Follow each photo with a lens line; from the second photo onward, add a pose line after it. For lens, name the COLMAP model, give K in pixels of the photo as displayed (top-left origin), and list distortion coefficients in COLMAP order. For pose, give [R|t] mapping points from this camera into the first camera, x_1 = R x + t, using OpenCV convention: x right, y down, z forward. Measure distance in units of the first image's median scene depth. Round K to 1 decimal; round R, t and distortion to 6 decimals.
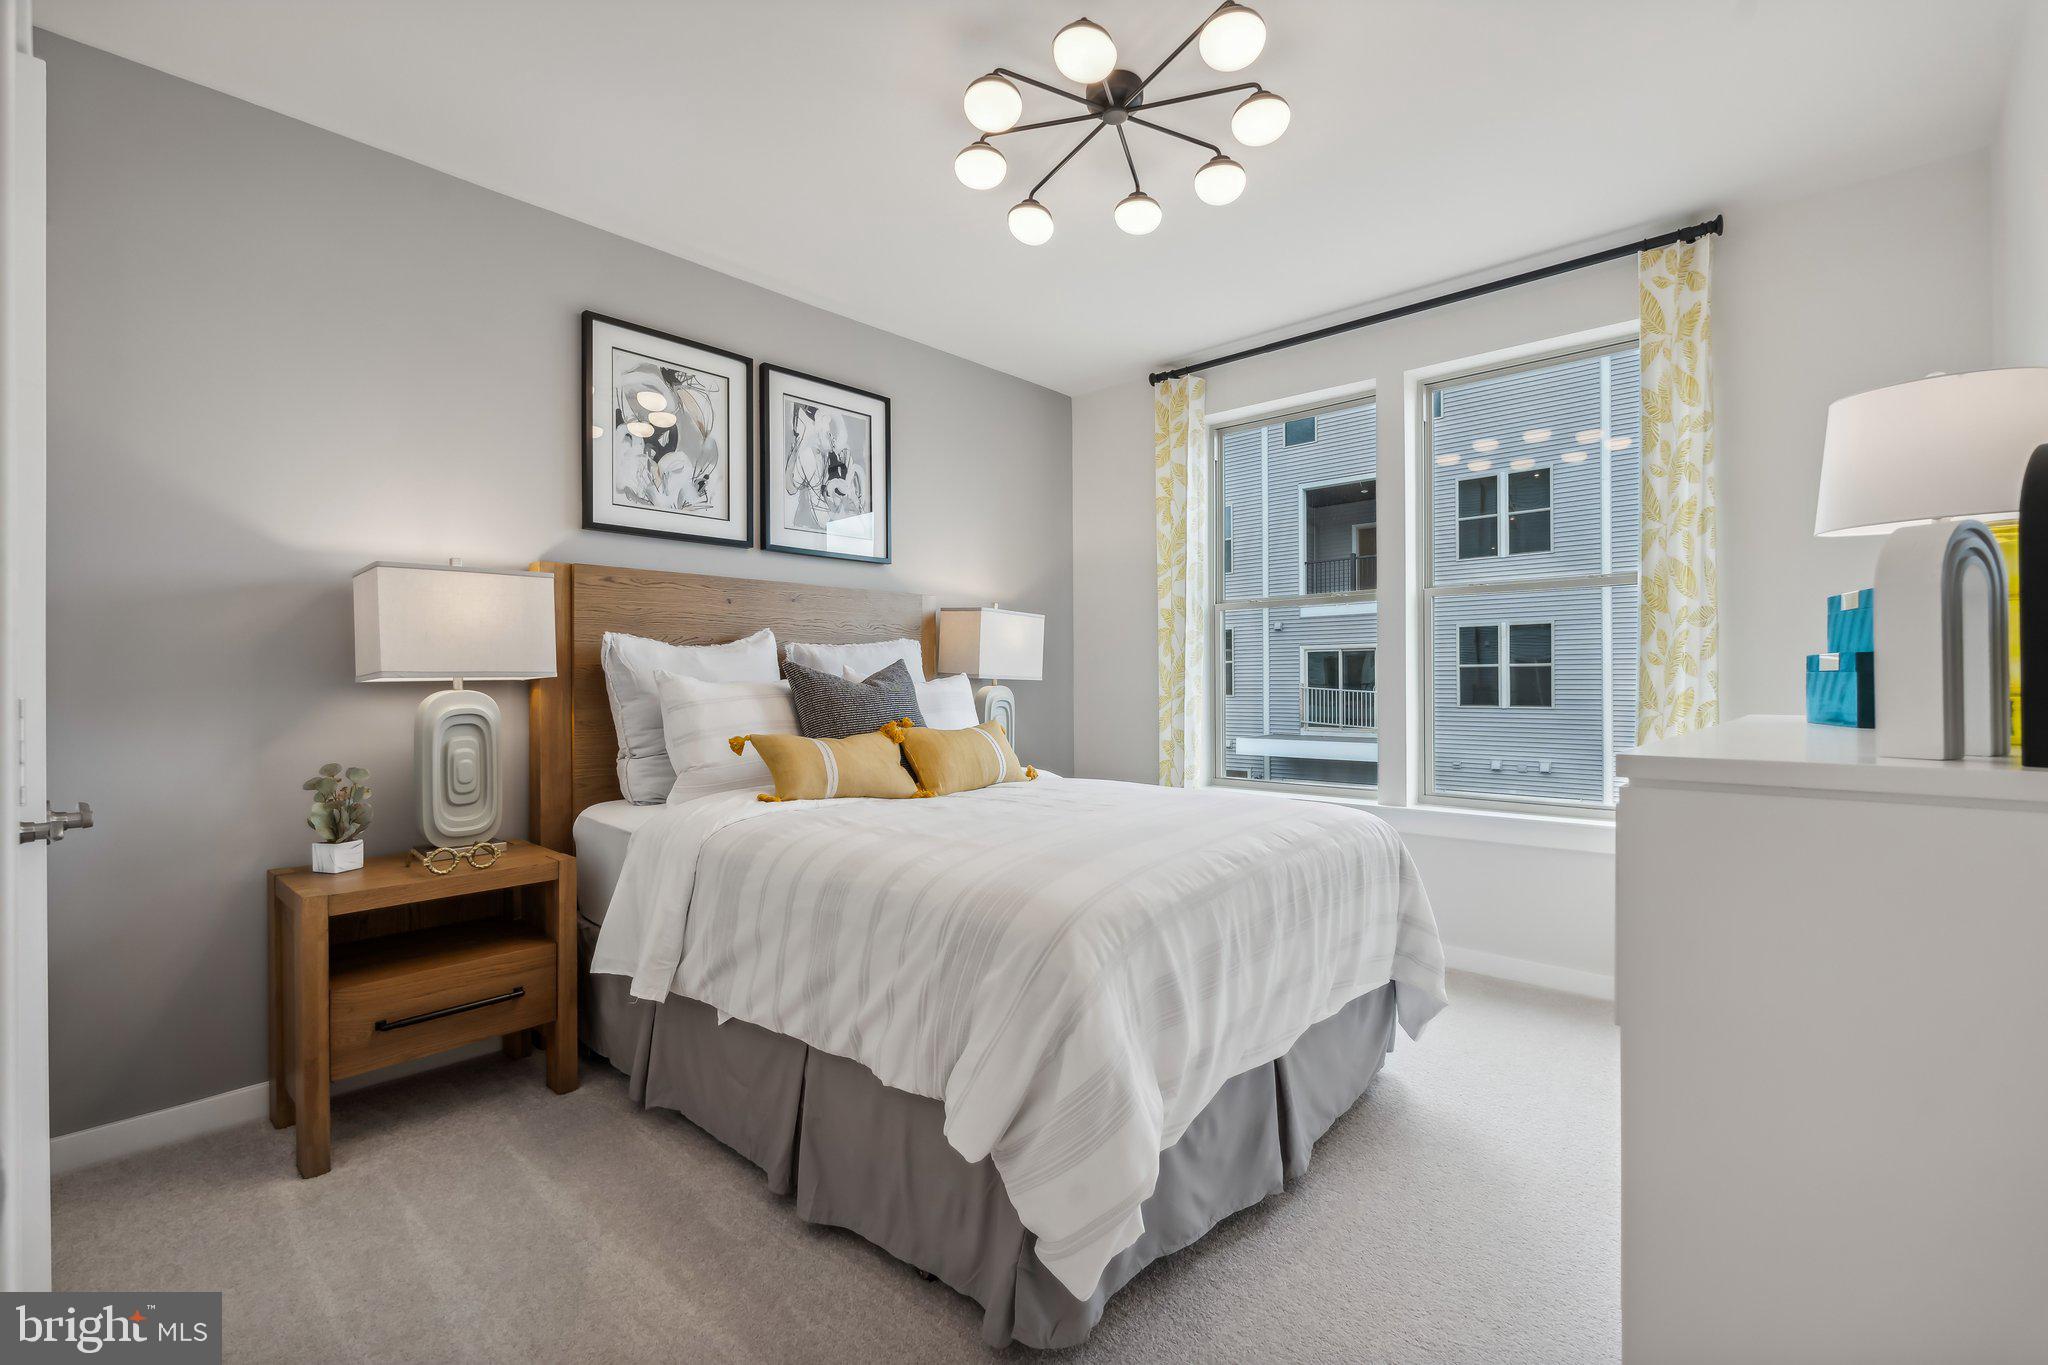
lens RADIAL K [[912.1, 0, 1027.2], [0, 912.1, 684.1], [0, 0, 1]] dist [-0.003523, -0.000041]
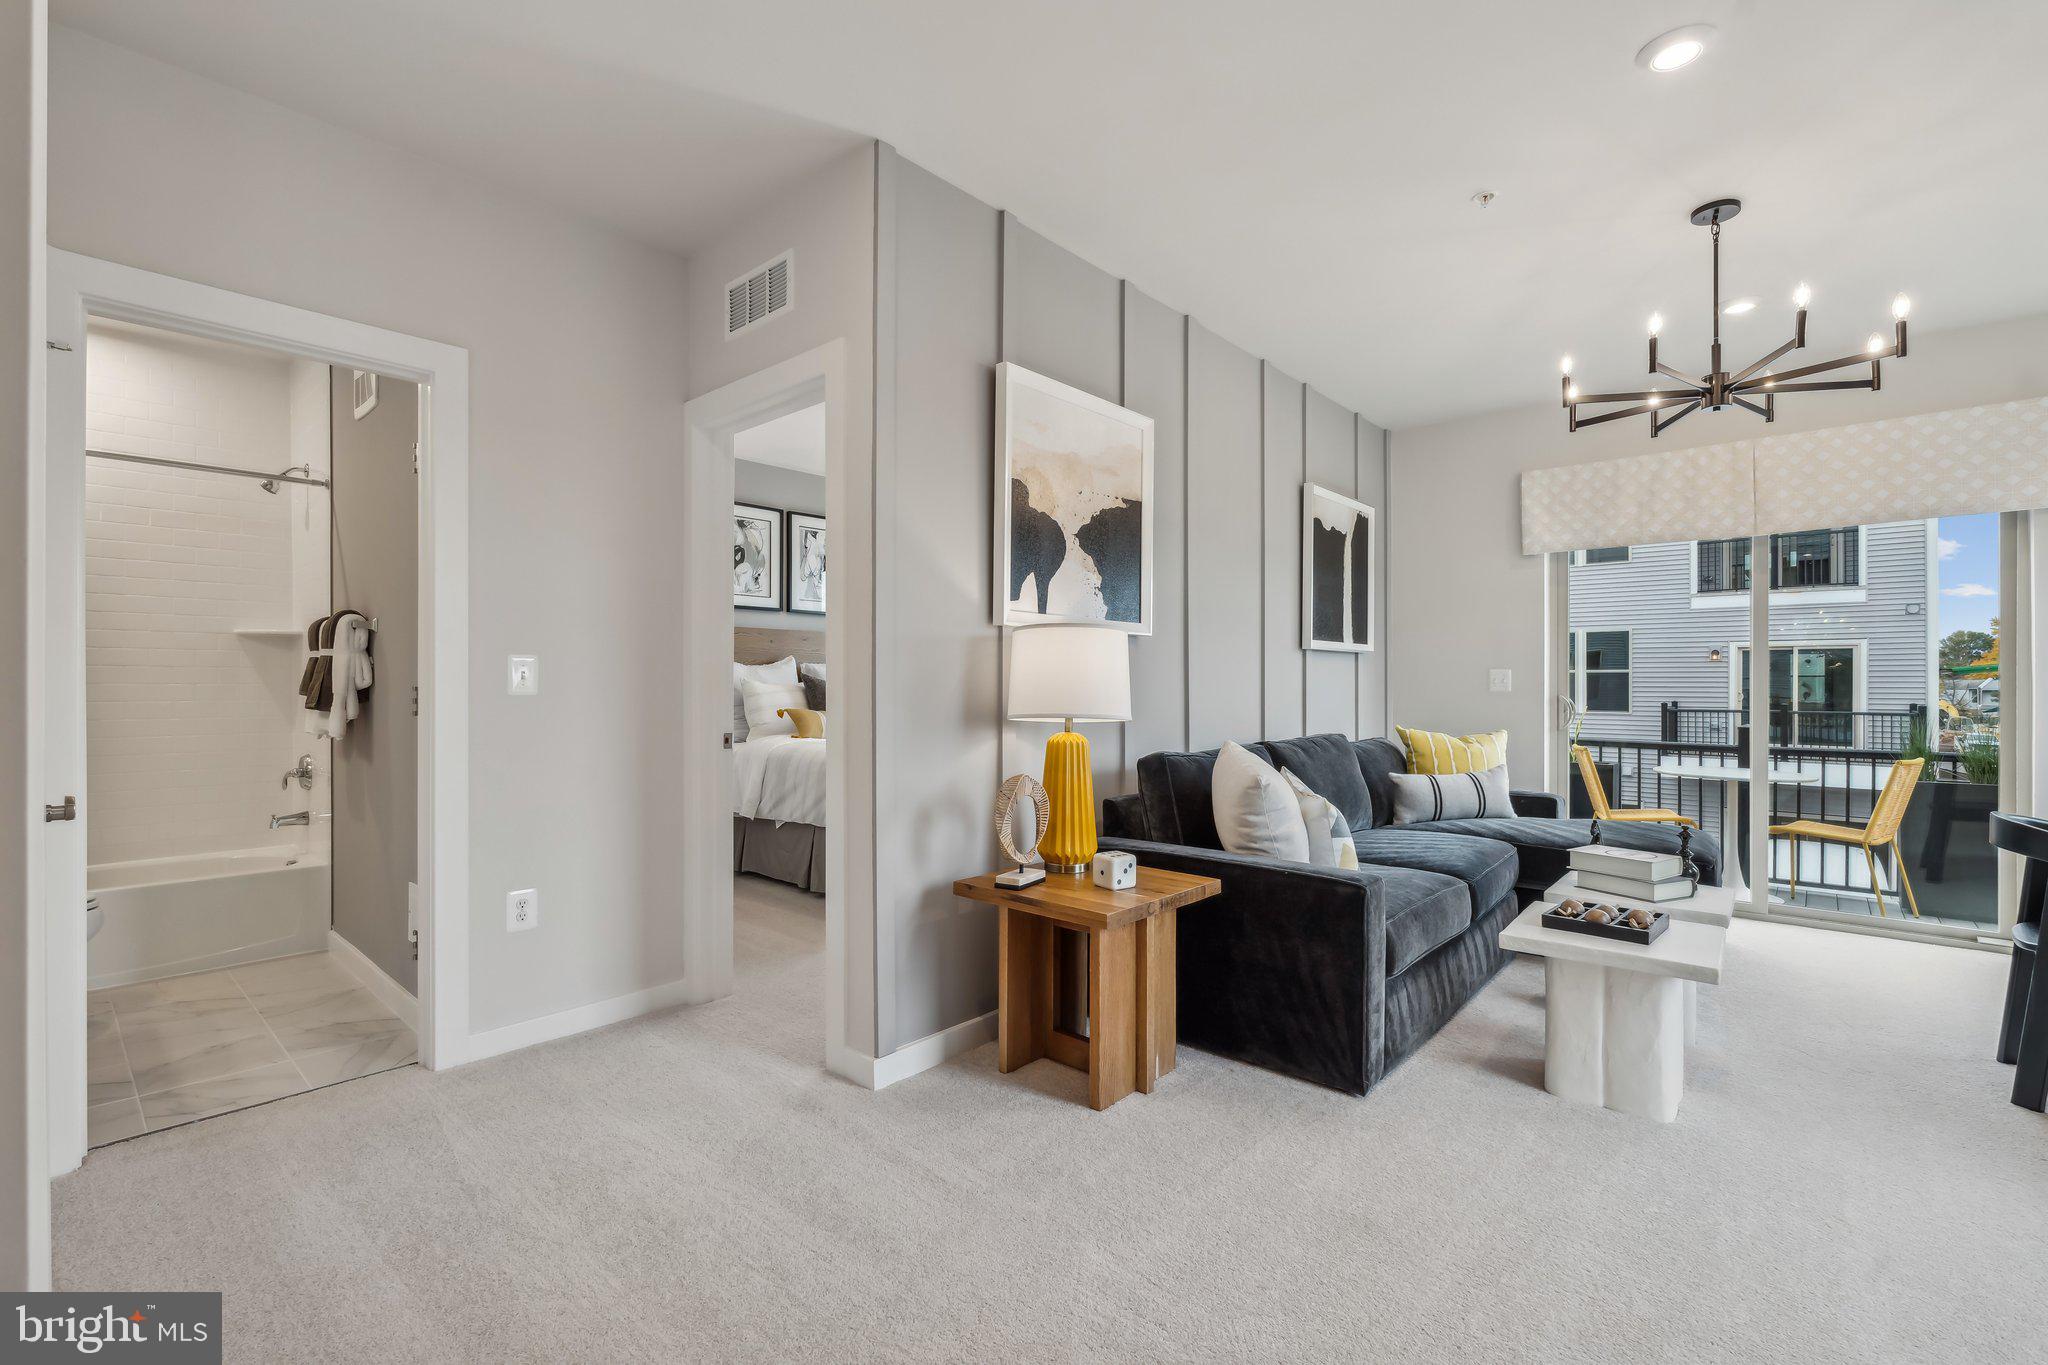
lens RADIAL K [[912.1, 0, 1022.5], [0, 912.1, 682.0], [0, 0, 1]] dist [-0.003523, -0.000041]
pose [[0.999959, 0.007693, 0.004720, 0.189788], [-0.007681, 0.999967, -0.002523, -0.004666], [-0.004739, 0.002487, 0.999986, -0.906029]]
